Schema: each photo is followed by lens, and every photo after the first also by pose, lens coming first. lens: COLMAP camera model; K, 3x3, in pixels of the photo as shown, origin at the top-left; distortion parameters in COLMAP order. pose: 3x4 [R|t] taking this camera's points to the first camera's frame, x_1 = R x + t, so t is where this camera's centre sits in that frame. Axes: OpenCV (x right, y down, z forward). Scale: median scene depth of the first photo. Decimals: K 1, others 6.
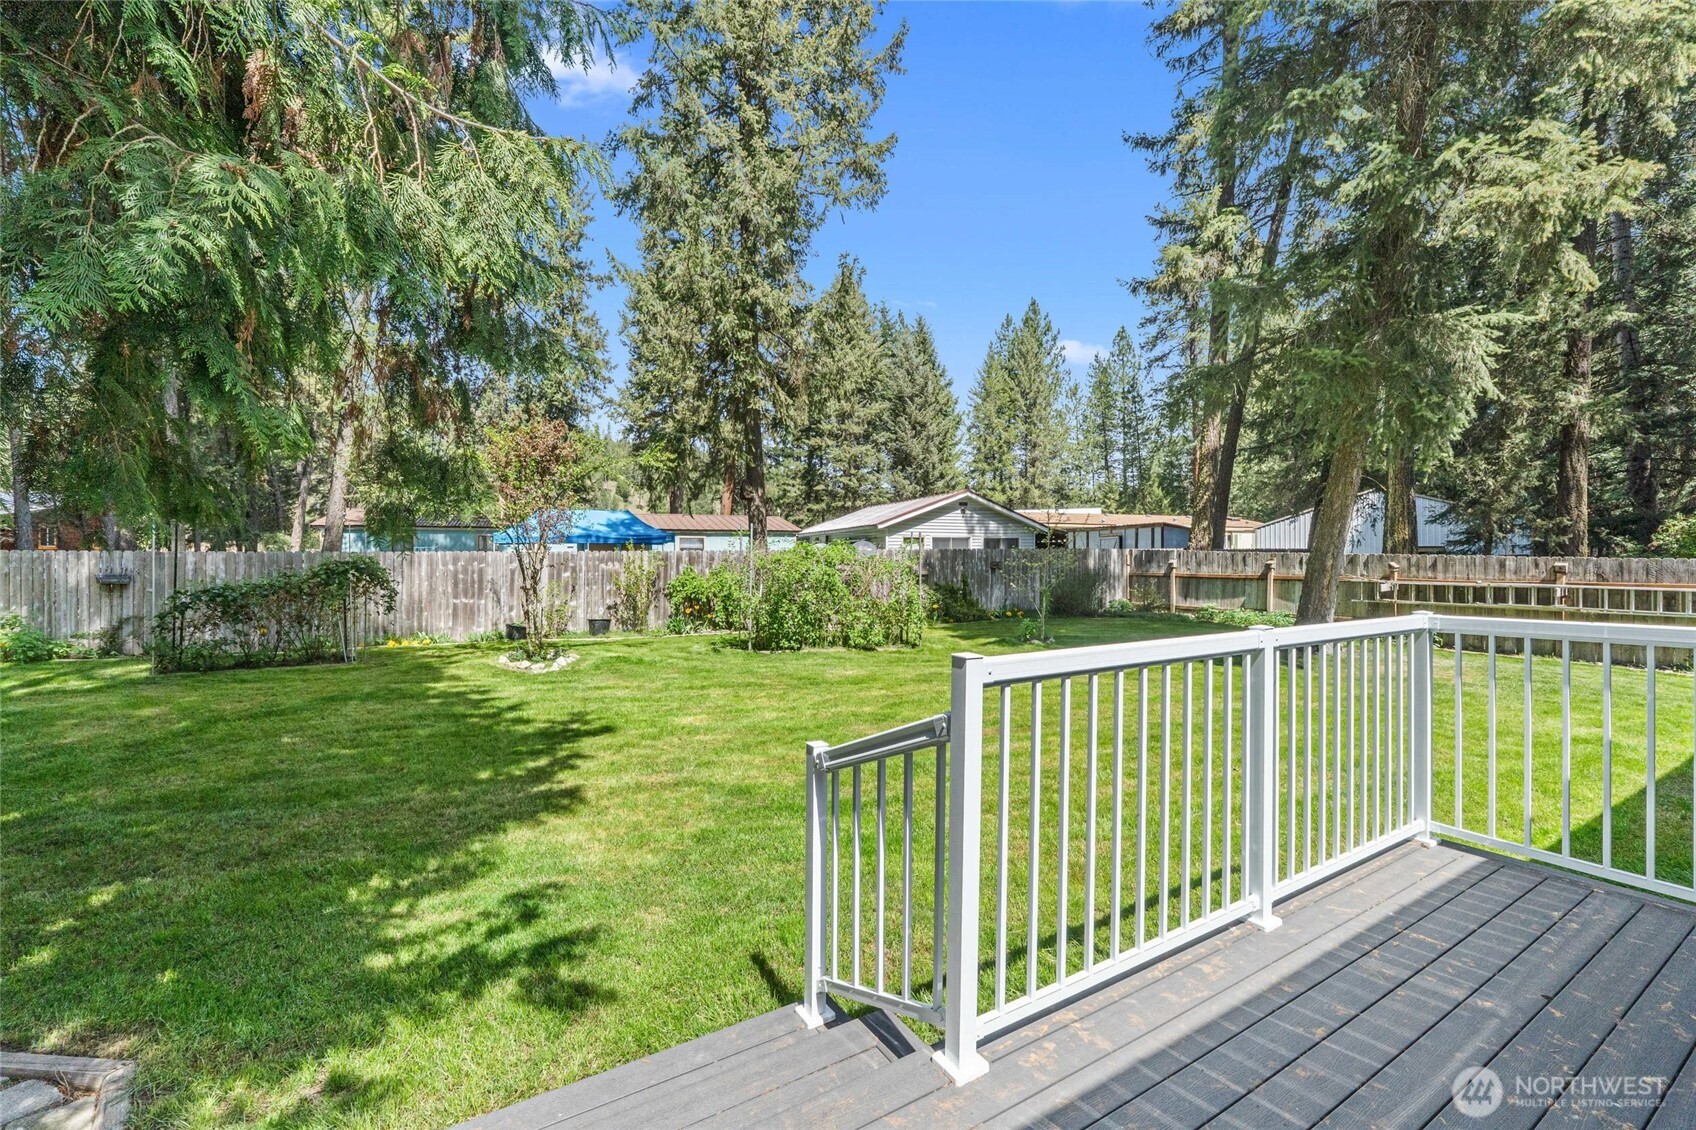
lens RADIAL K [[719.2, 0, 848.0], [0, 719.2, 565.0], [0, 0, 1]] dist [-0.002004, -0.000373]
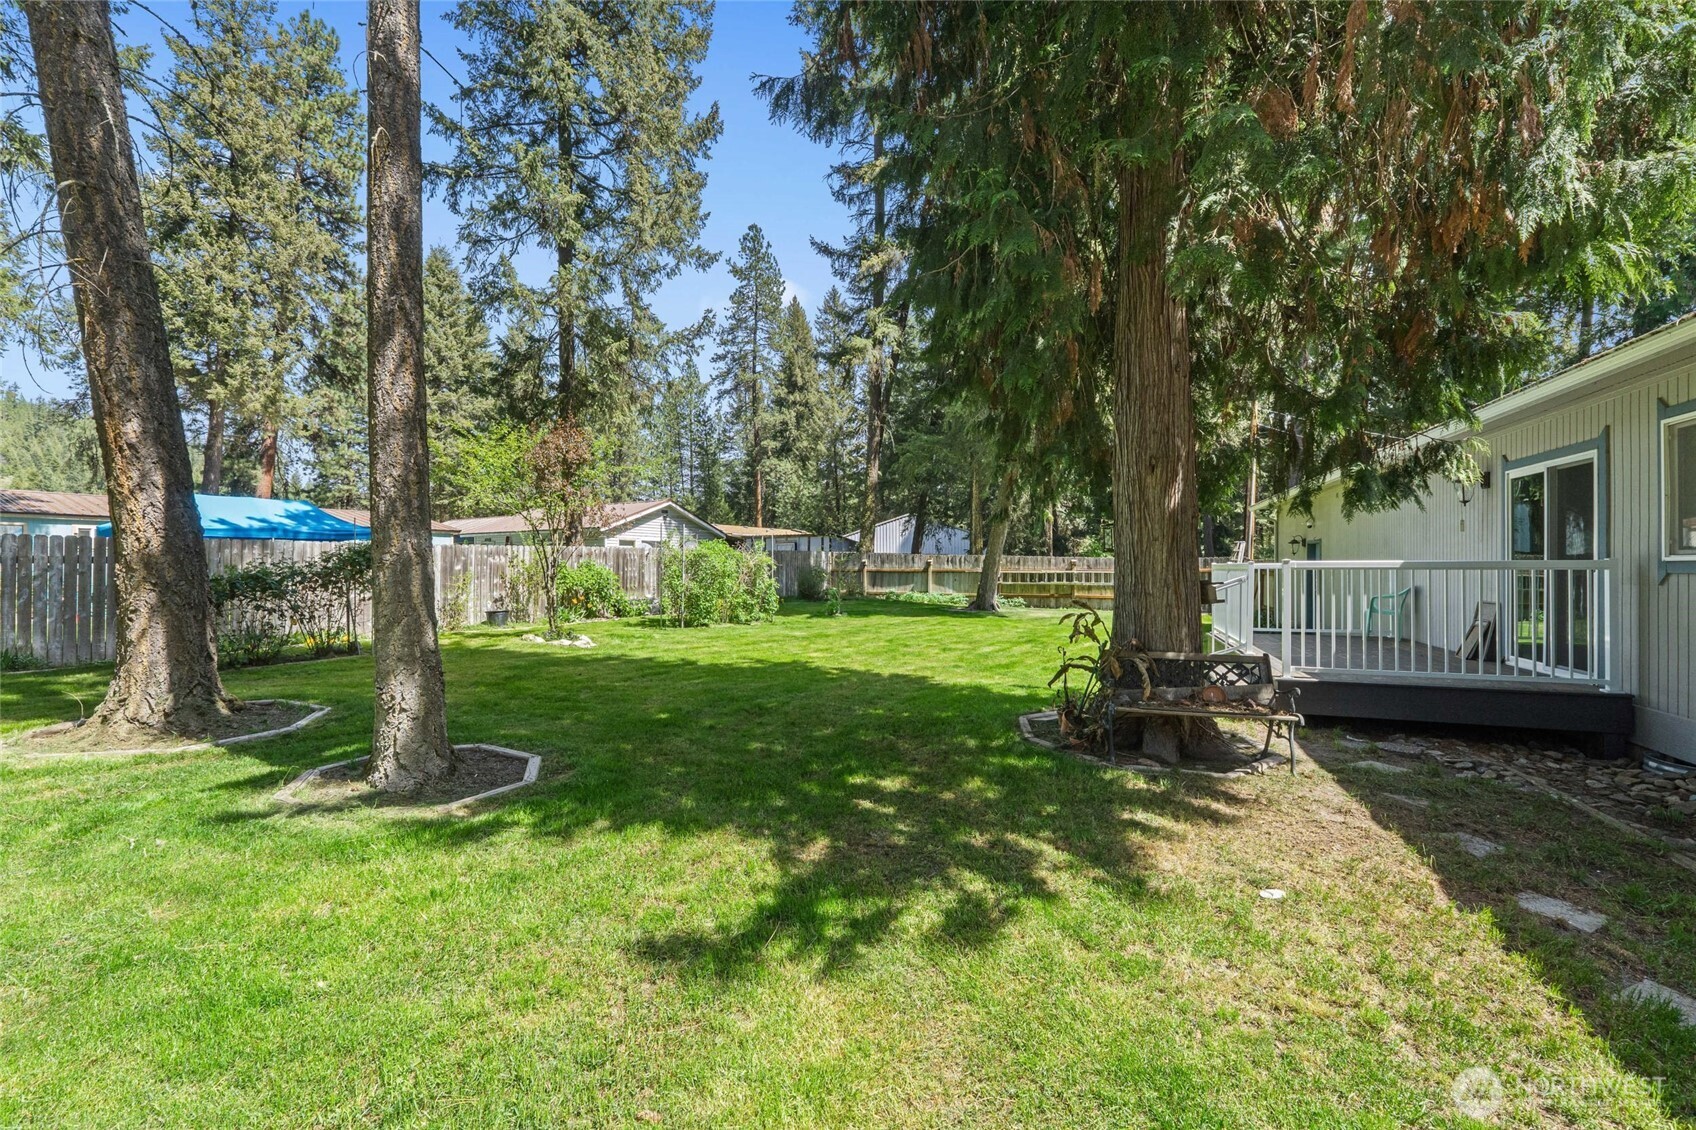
lens RADIAL K [[719.2, 0, 848.0], [0, 719.2, 565.0], [0, 0, 1]] dist [-0.002004, -0.000373]
pose [[0.785894, 0.000936, 0.618361, -0.444359], [0.006763, 0.999926, -0.010109, 0.017492], [-0.618324, 0.012126, 0.785829, -0.089136]]
